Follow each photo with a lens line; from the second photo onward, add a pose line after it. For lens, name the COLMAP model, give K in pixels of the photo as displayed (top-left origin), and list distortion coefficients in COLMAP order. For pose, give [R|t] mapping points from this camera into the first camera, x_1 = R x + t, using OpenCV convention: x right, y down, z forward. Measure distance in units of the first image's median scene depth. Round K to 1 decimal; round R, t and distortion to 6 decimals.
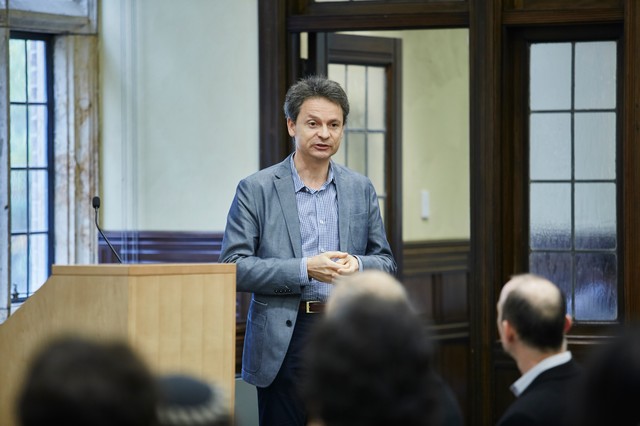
lens RADIAL K [[3385.8, 0, 320.0], [0, 3385.8, 213.0], [0, 0, 1]] dist [0.754978, 13.088565]
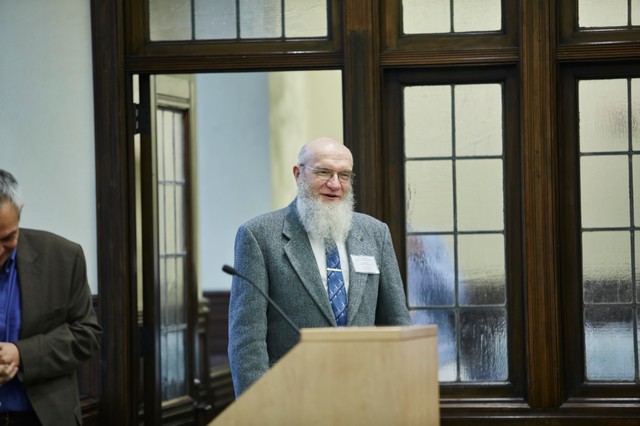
lens RADIAL K [[3385.8, 0, 320.0], [0, 3385.8, 213.0], [0, 0, 1]] dist [0.754978, 13.088565]
pose [[0.952736, -0.014222, 0.303466, -0.244363], [0.020252, 0.999655, -0.016731, 0.000053], [-0.303123, 0.022086, 0.952695, 0.121878]]
